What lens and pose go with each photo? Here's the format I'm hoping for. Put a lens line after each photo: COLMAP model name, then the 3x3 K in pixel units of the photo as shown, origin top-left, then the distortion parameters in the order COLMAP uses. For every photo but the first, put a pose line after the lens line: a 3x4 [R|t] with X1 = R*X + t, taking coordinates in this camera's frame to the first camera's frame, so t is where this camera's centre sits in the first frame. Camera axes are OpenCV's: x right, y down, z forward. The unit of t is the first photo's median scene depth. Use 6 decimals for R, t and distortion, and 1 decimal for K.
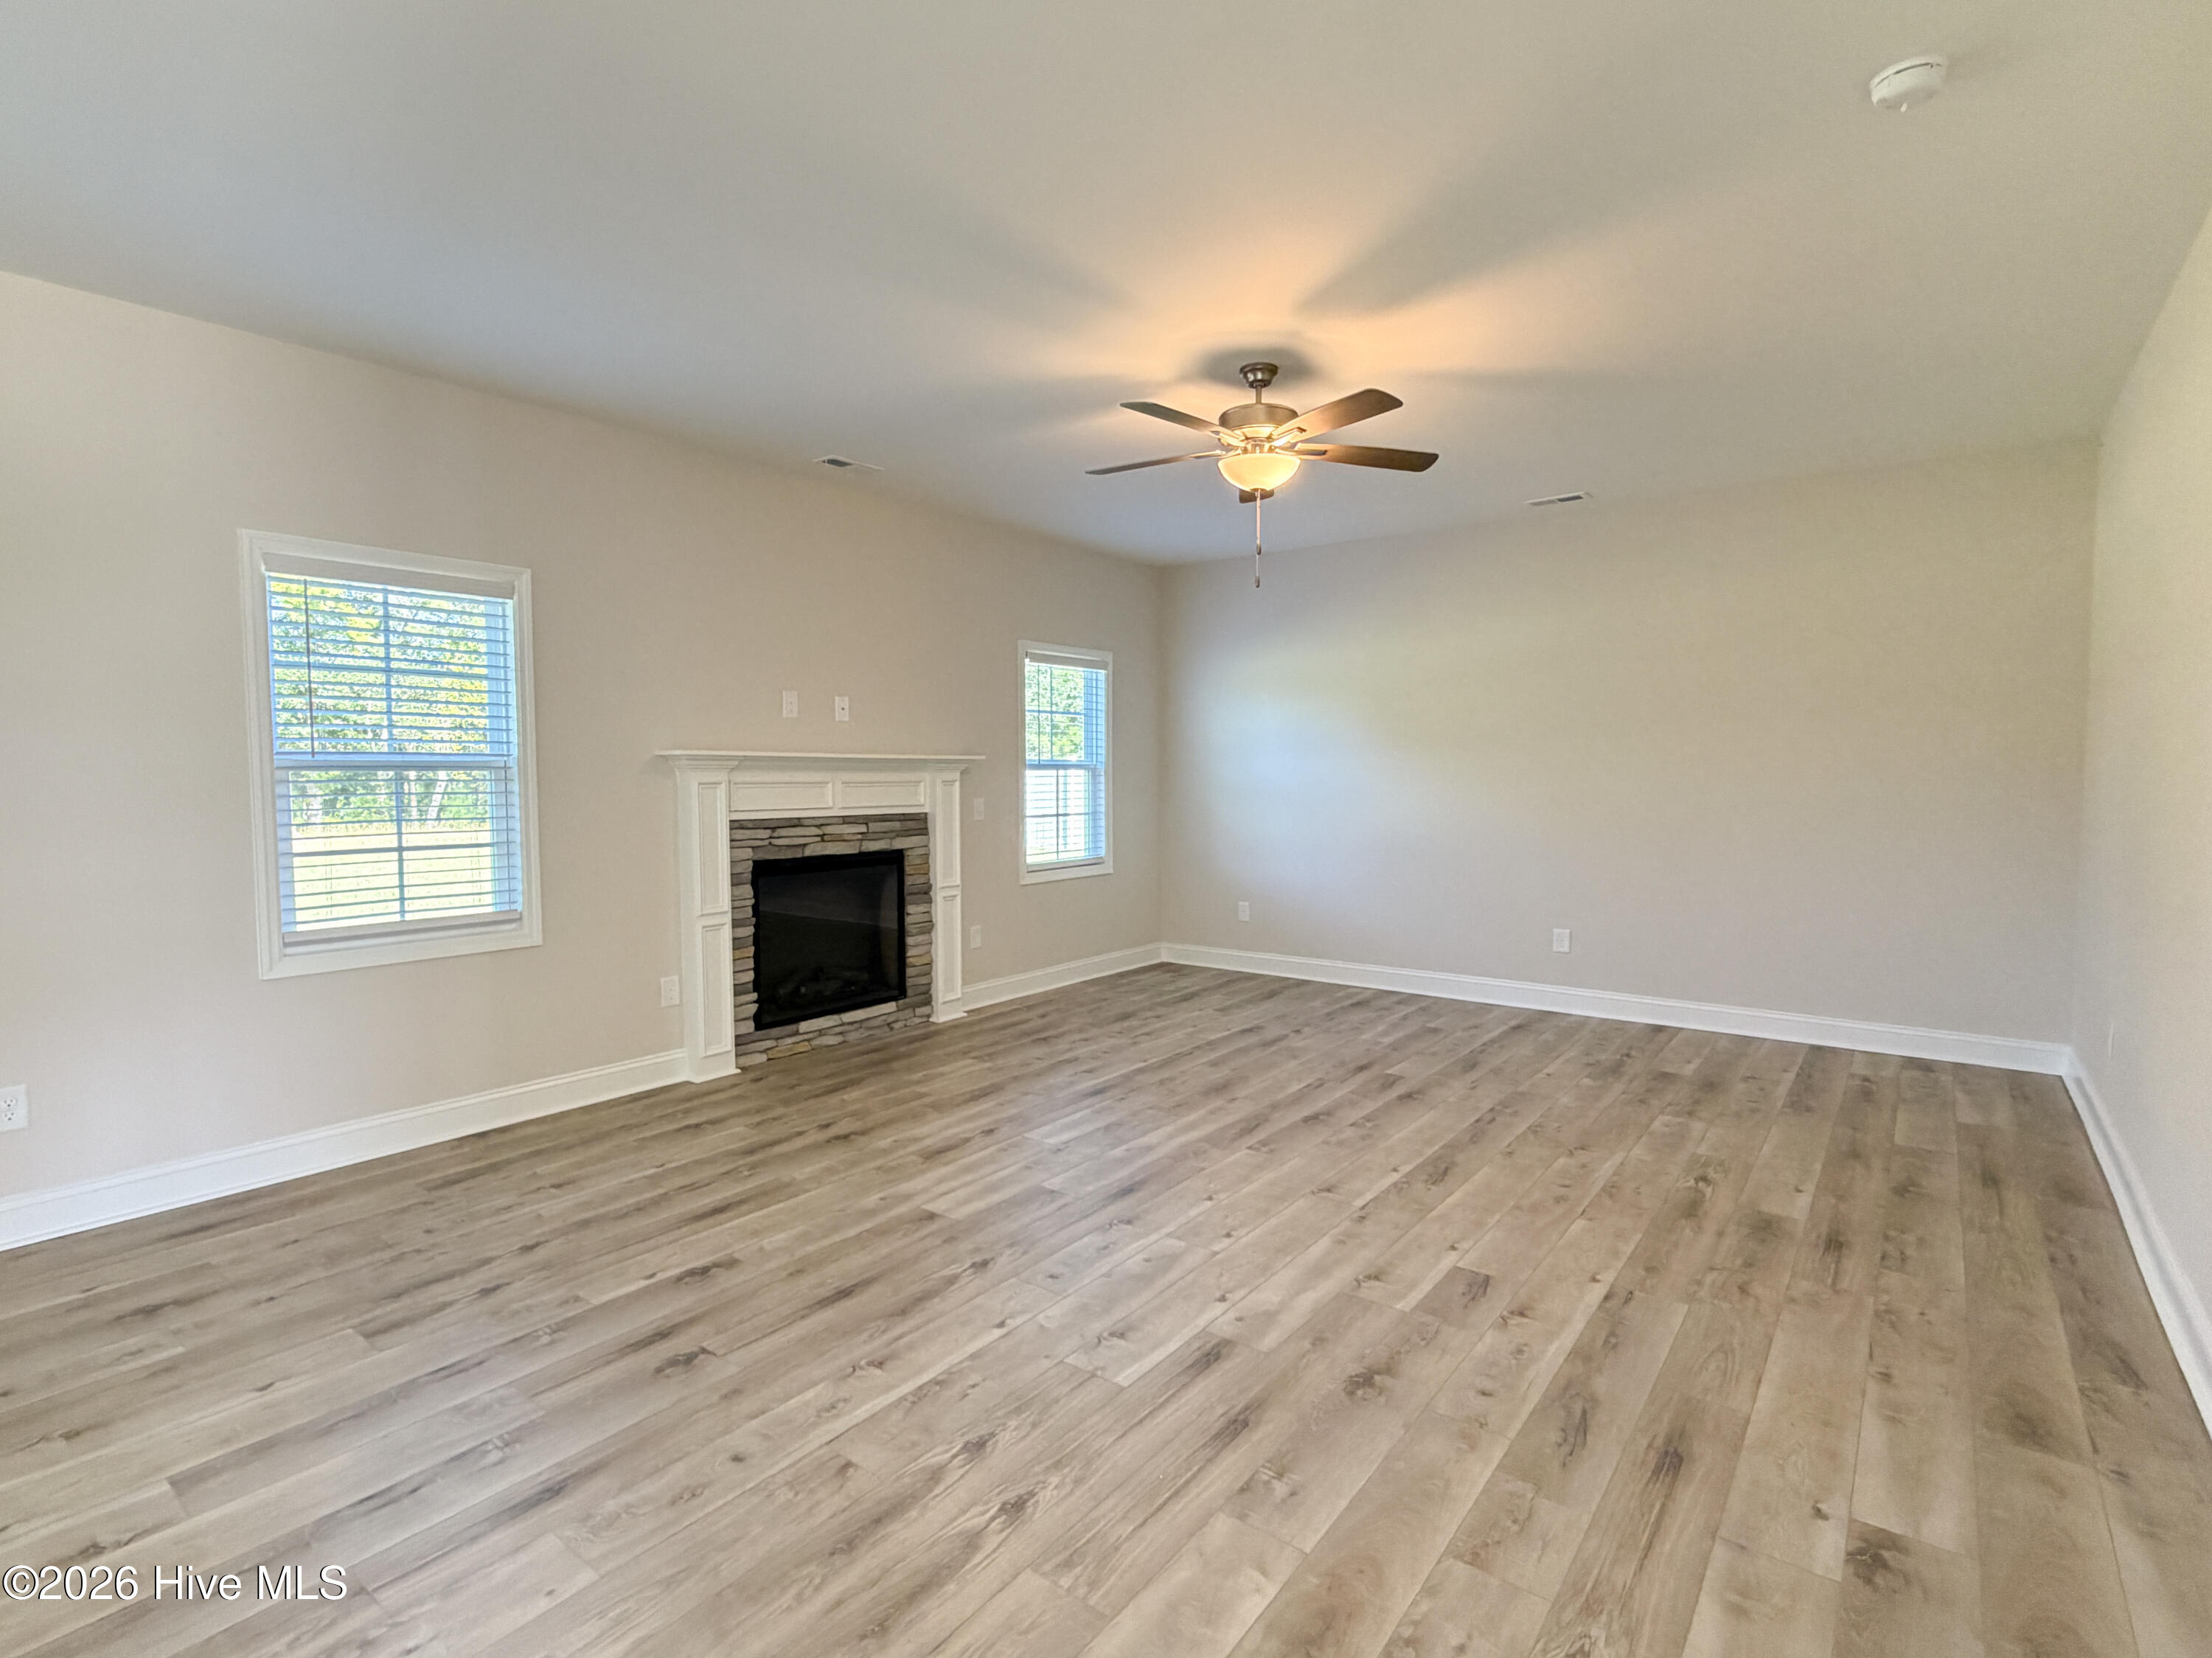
lens RADIAL K [[1095.7, 0, 1100.0], [0, 1095.7, 821.2], [0, 0, 1]] dist [0.001662, 0.000257]
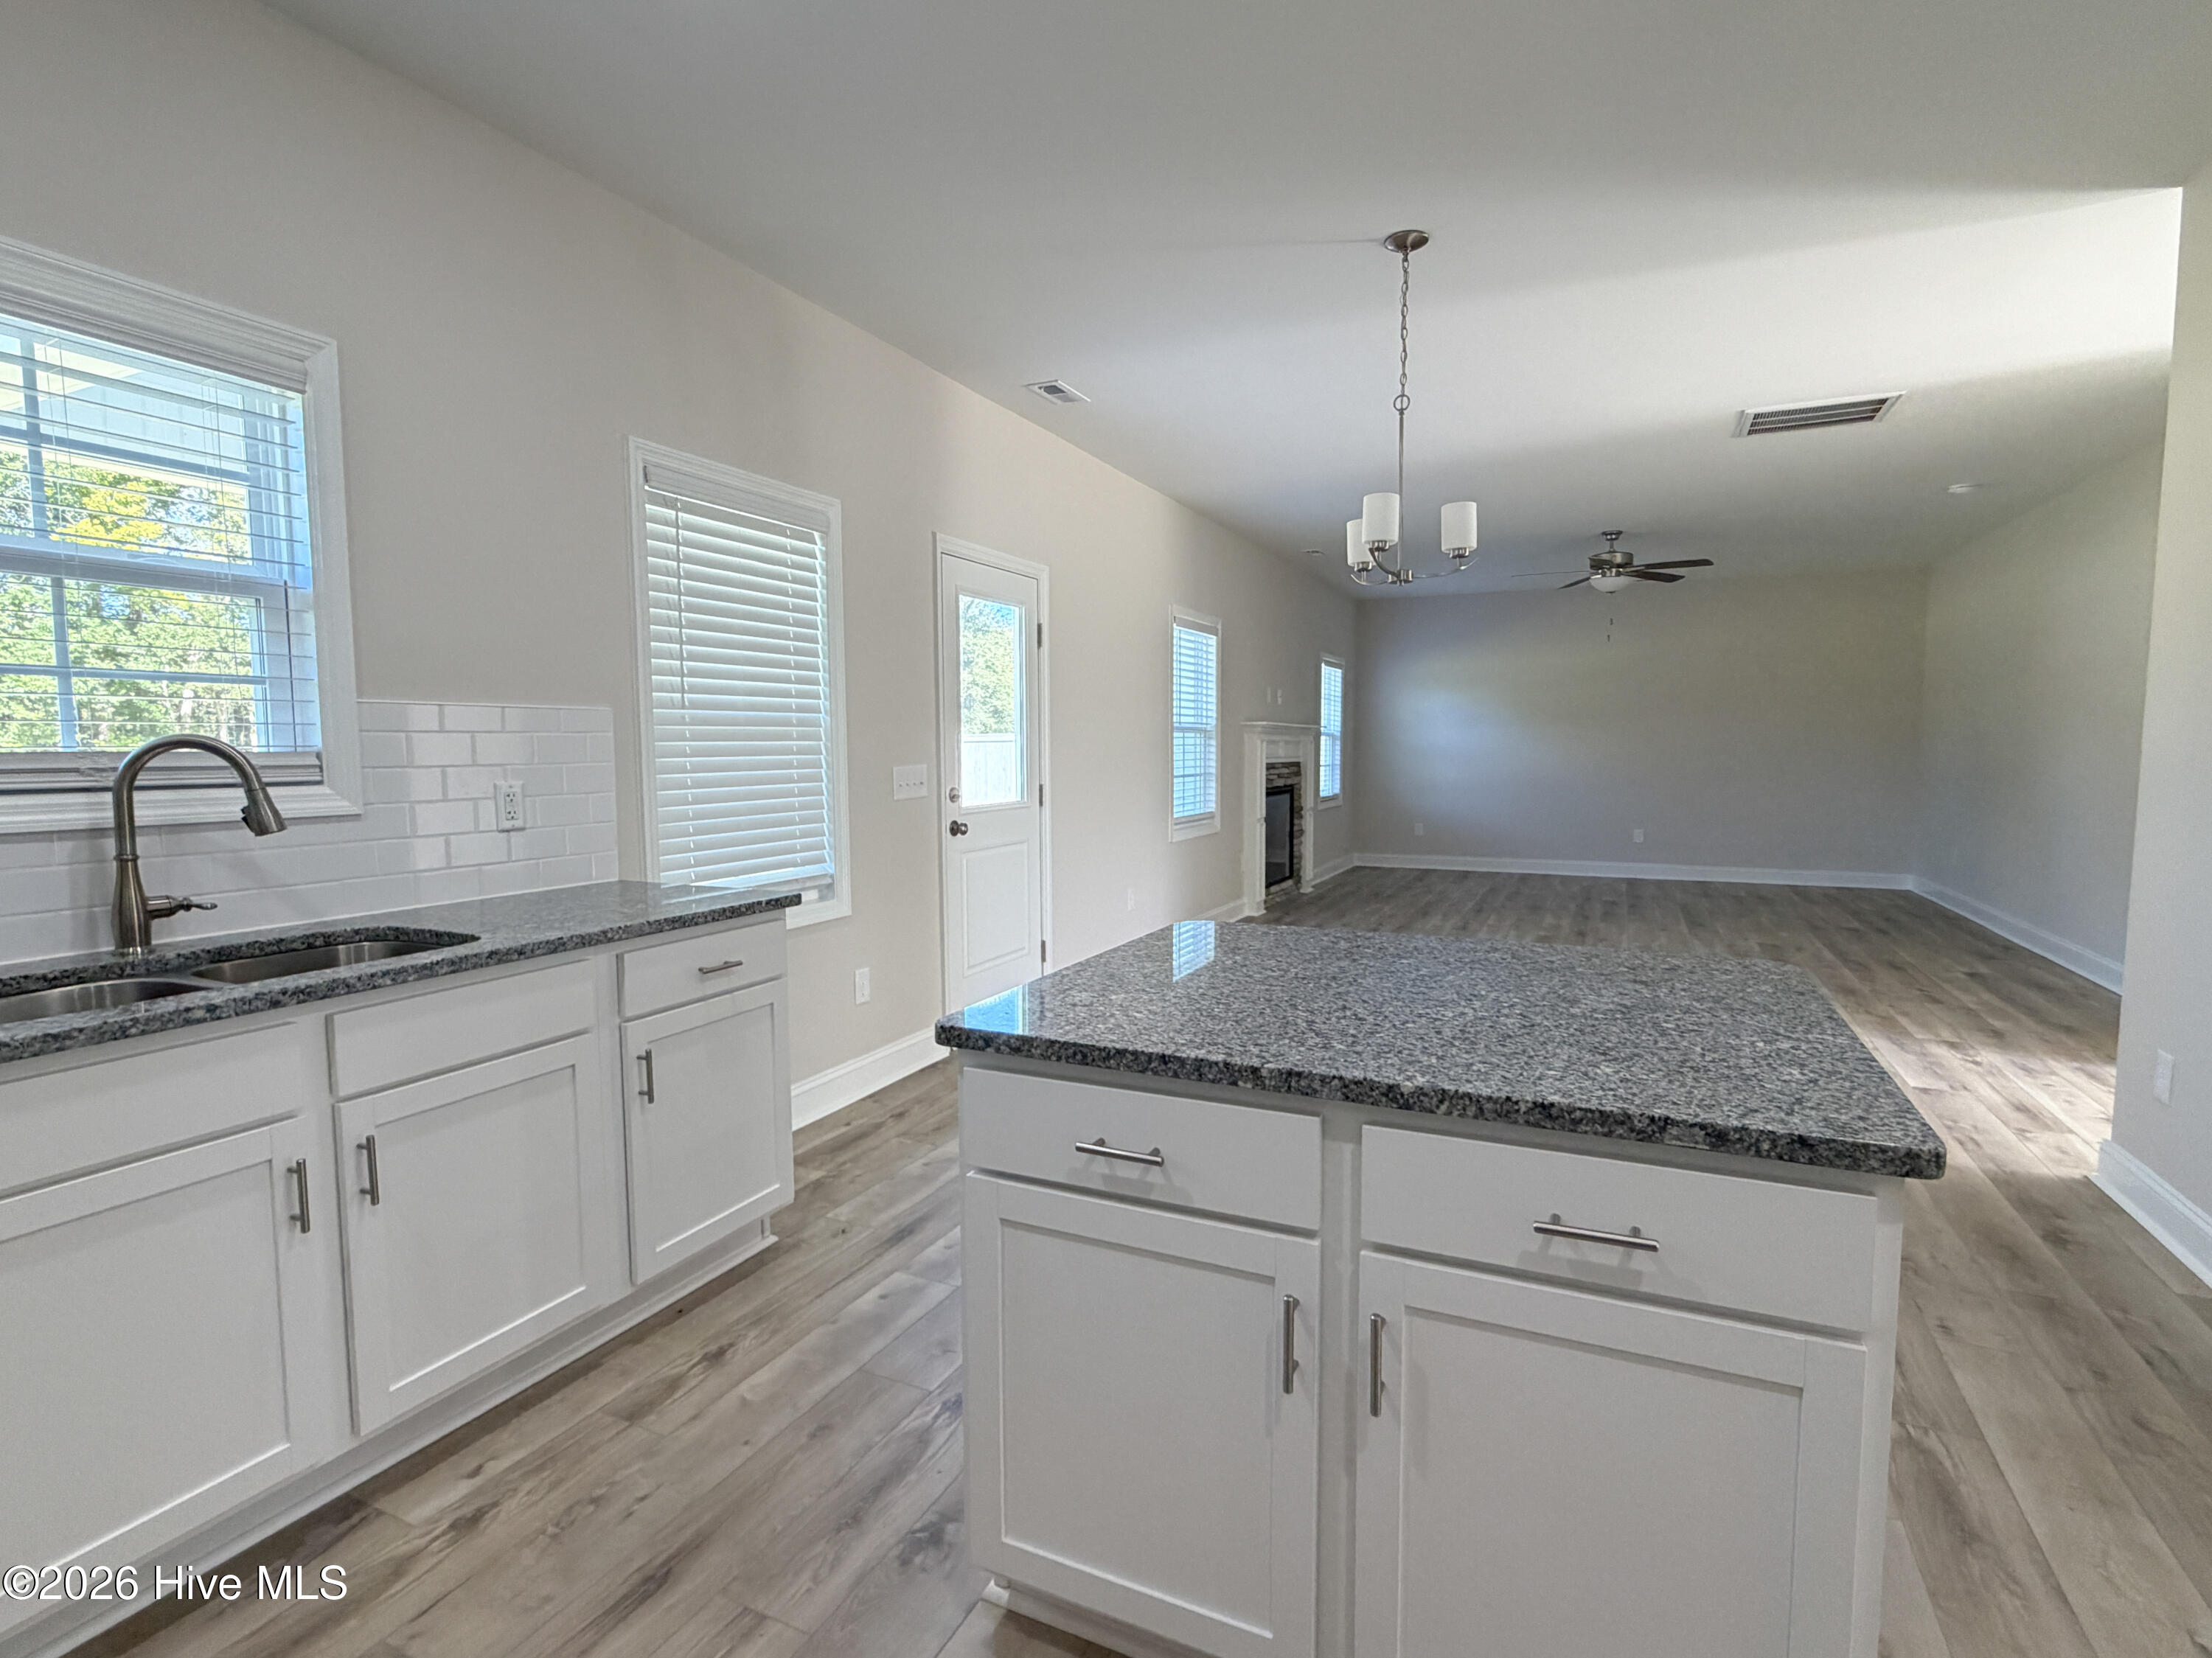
lens RADIAL K [[1095.7, 0, 1100.3], [0, 1095.7, 824.2], [0, 0, 1]] dist [0.001662, 0.000257]
pose [[0.976183, -0.013509, 0.216528, -0.687139], [0.008269, 0.999651, 0.025085, 0.035021], [-0.216792, -0.022697, 0.975954, -0.434238]]
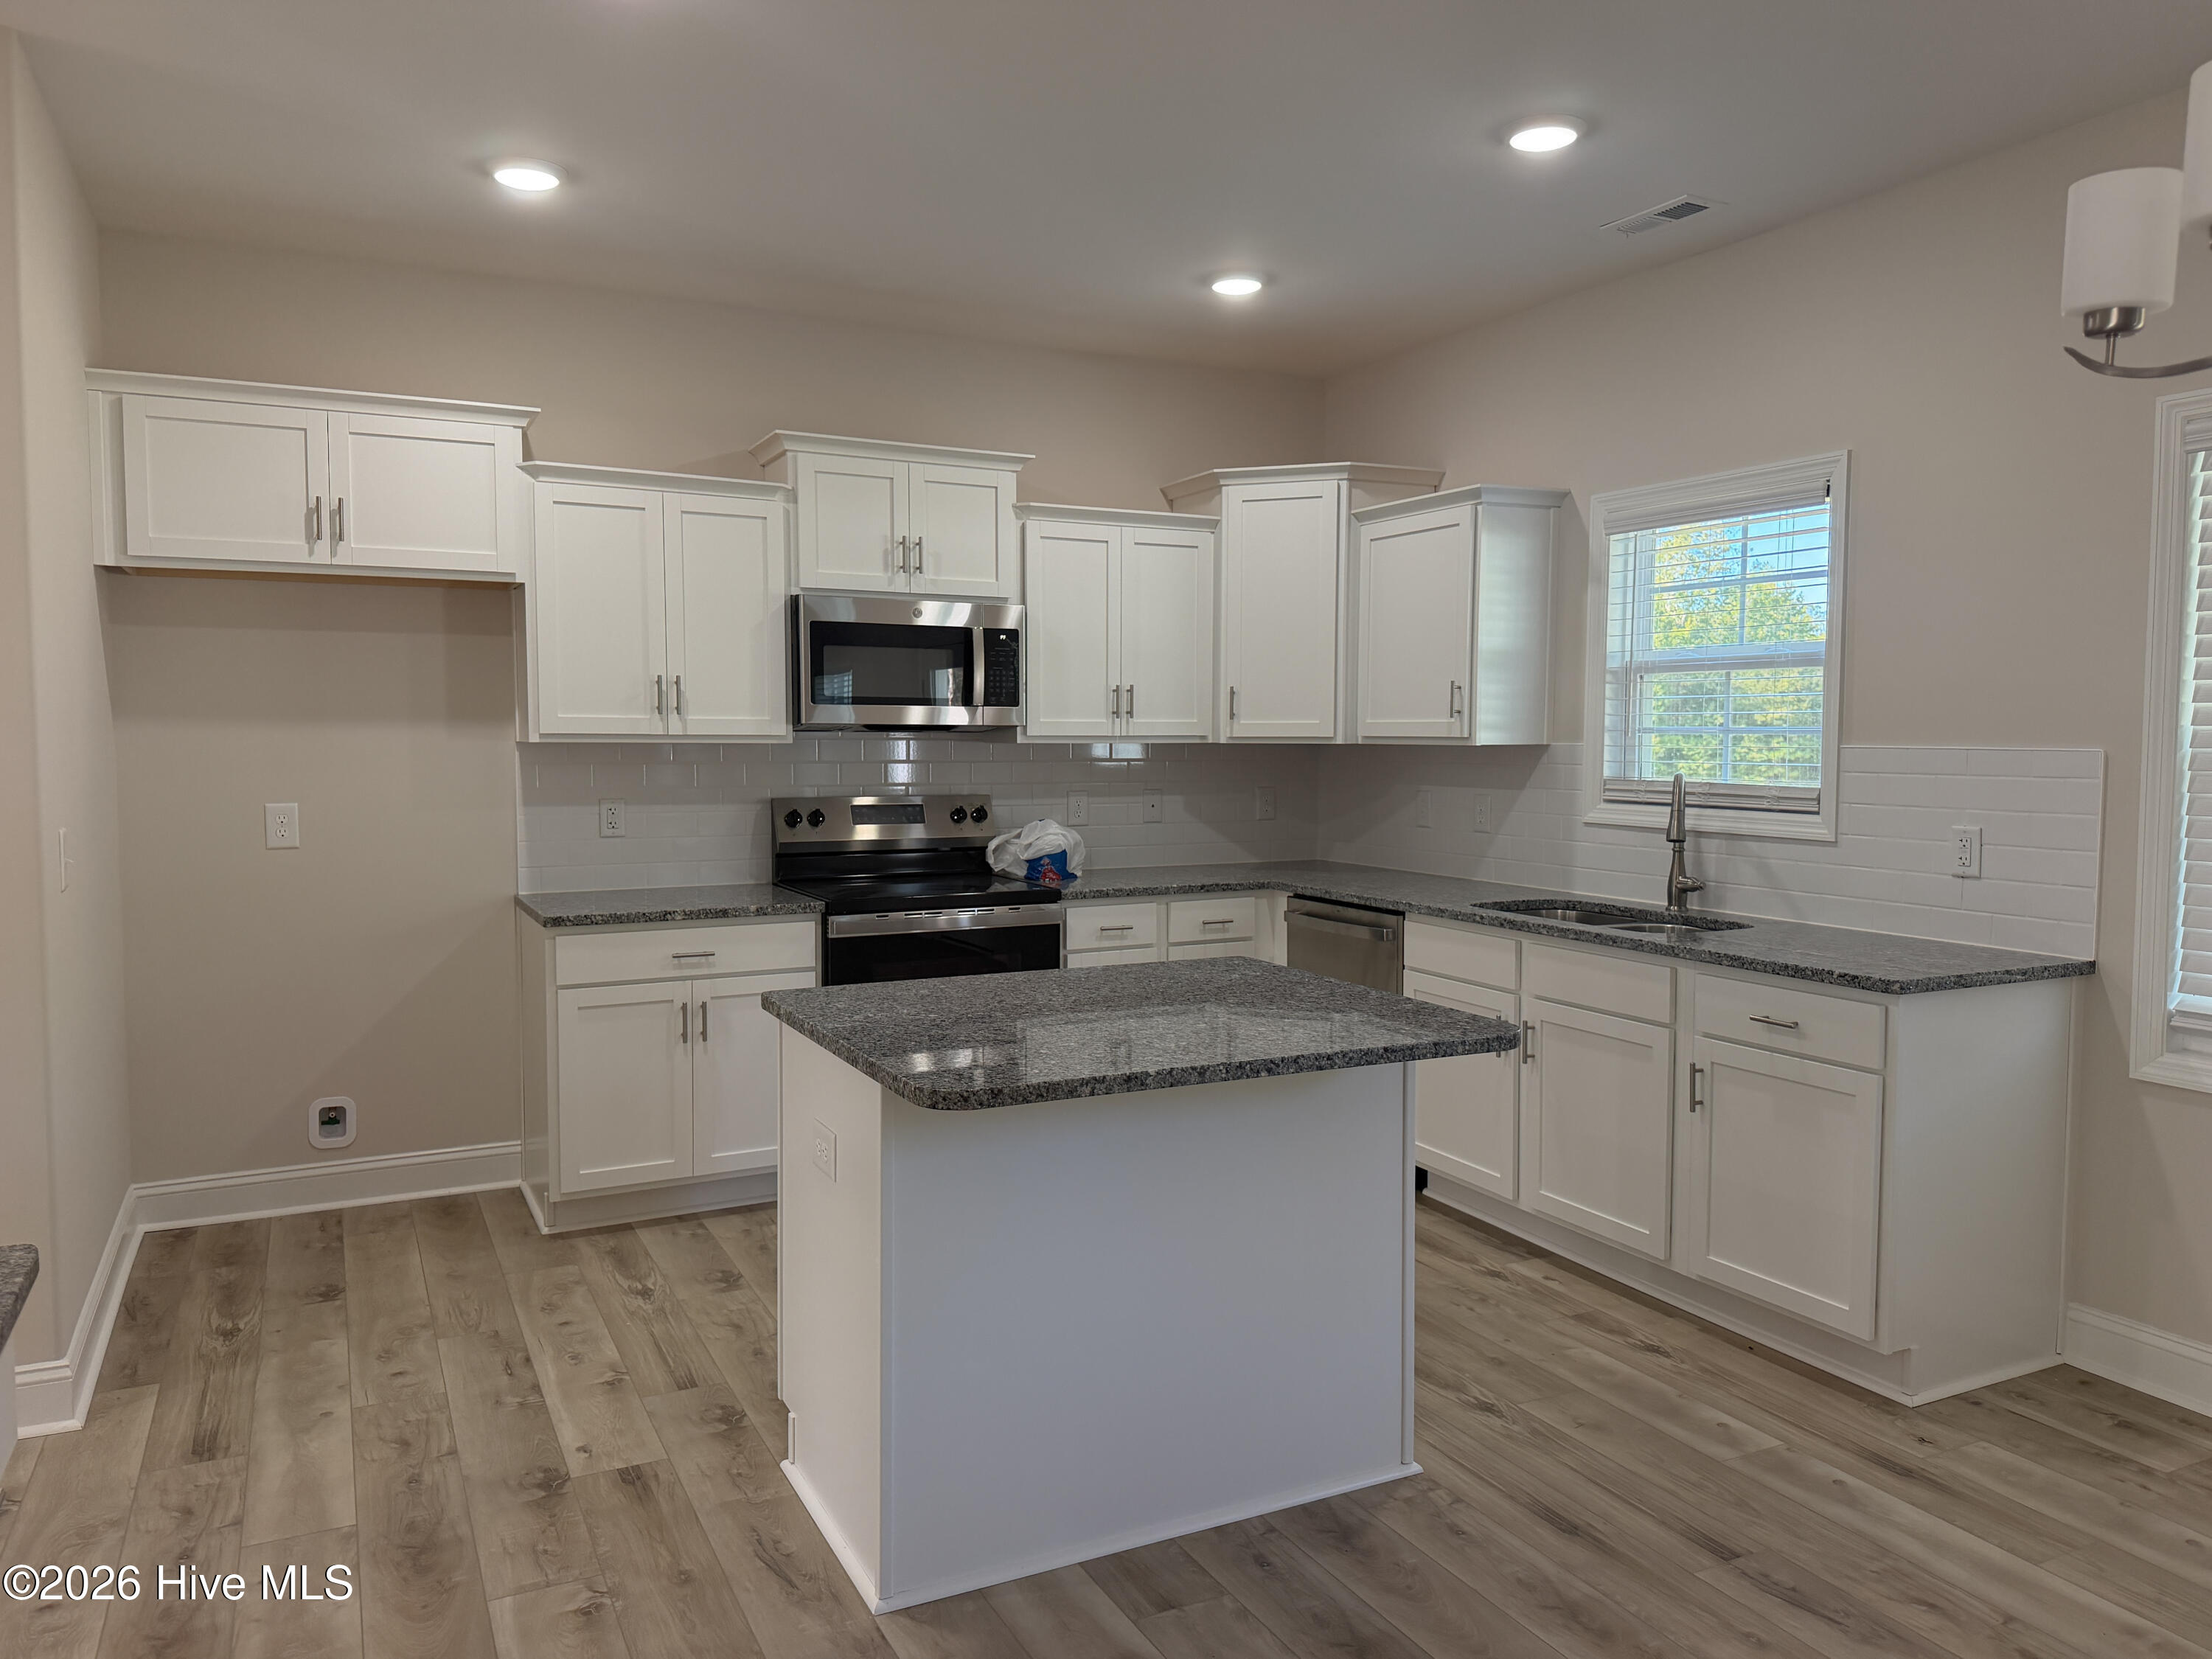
lens RADIAL K [[1528.6, 0, 1098.3], [0, 1528.6, 833.2], [0, 0, 1]] dist [0.004431, 0.000373]
pose [[-0.426790, 0.066568, -0.901897, 6.665316], [-0.044218, 0.994558, 0.094332, -0.597112], [0.903269, 0.080140, -0.421524, 5.378287]]
